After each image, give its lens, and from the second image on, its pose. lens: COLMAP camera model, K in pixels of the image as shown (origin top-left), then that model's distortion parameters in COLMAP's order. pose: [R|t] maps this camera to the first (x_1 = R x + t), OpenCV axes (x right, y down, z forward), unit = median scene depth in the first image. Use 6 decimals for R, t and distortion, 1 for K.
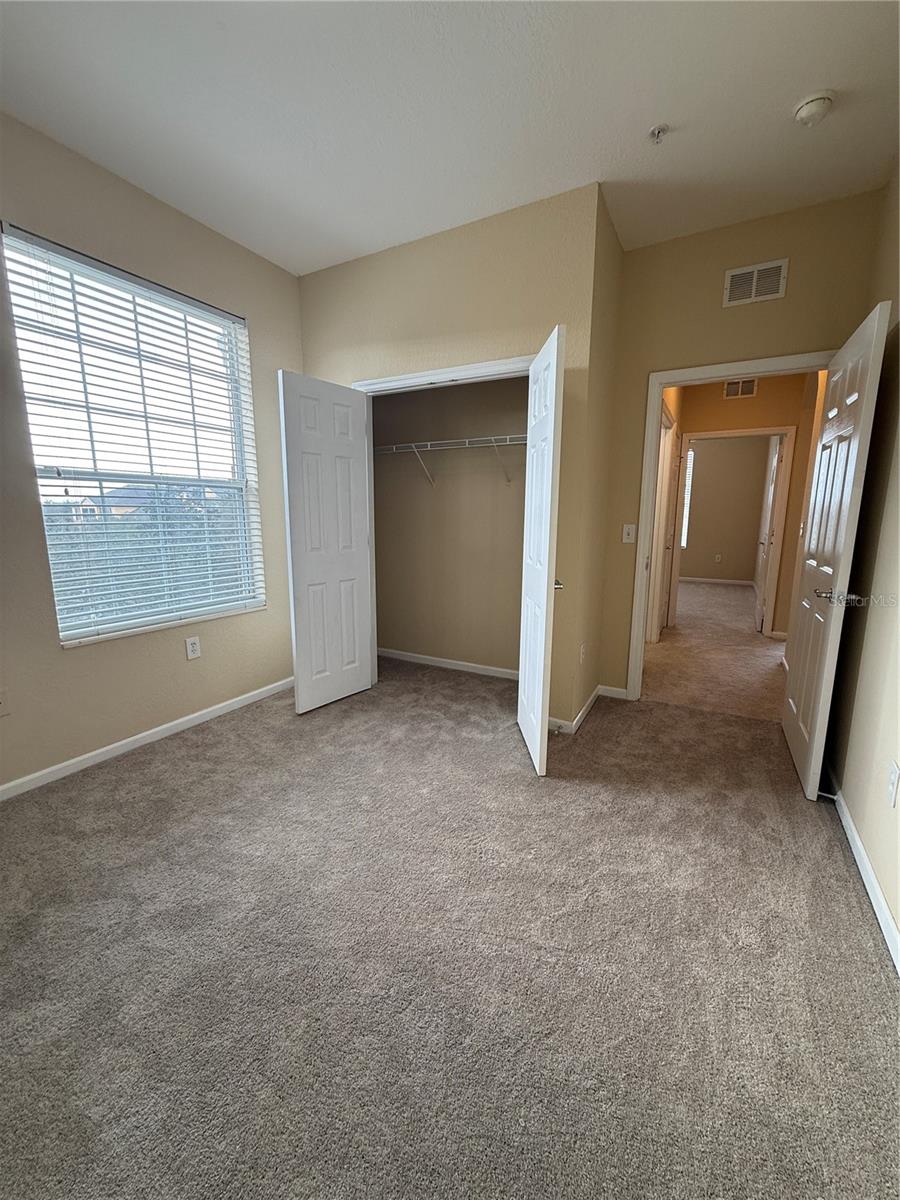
lens RADIAL K [[478.7, 0, 448.3], [0, 478.7, 600.3], [0, 0, 1]] dist [0.000826, 0.000965]
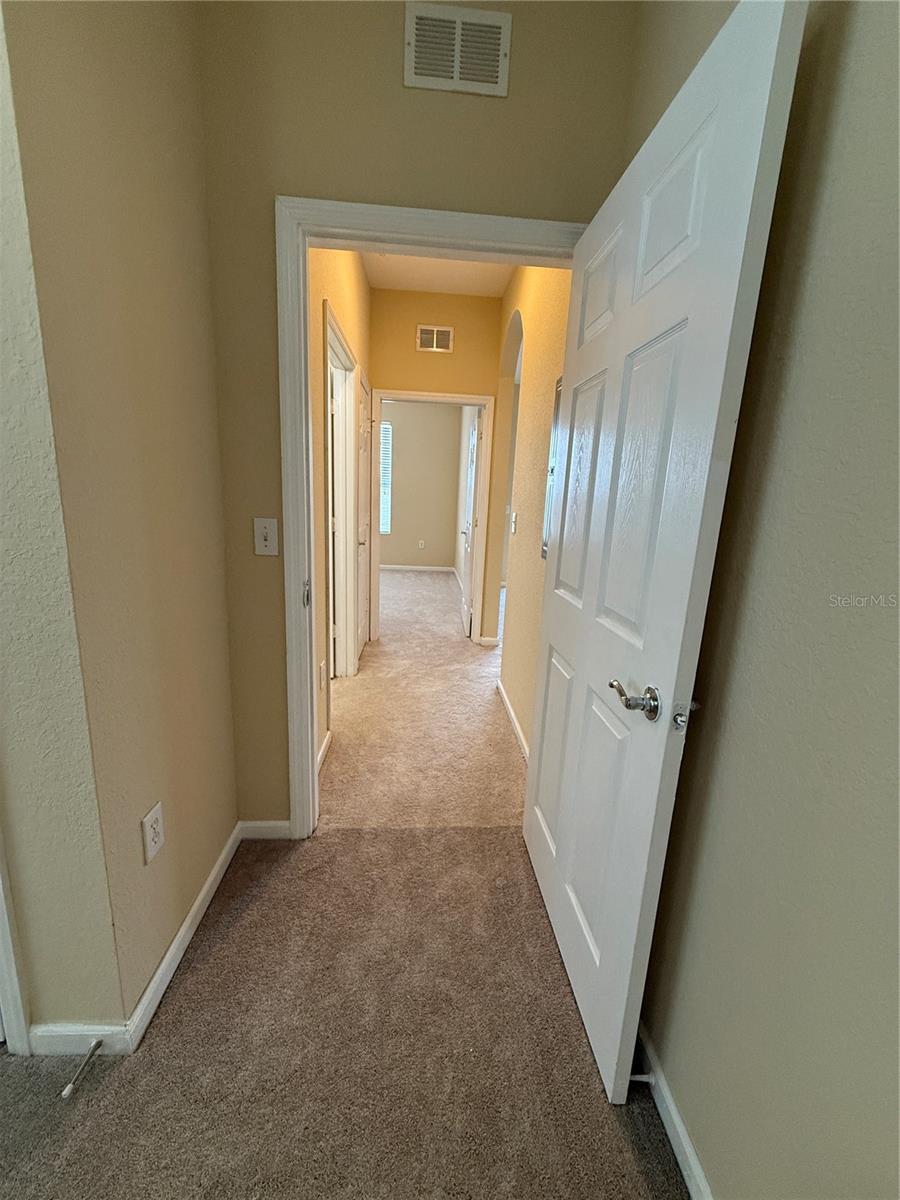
lens RADIAL K [[478.7, 0, 451.1], [0, 478.7, 595.6], [0, 0, 1]] dist [0.000826, 0.000965]
pose [[0.839574, -0.073063, 0.538310, 0.253021], [0.050487, 0.997120, 0.056594, -0.092191], [-0.540895, -0.020337, 0.840844, 0.450826]]
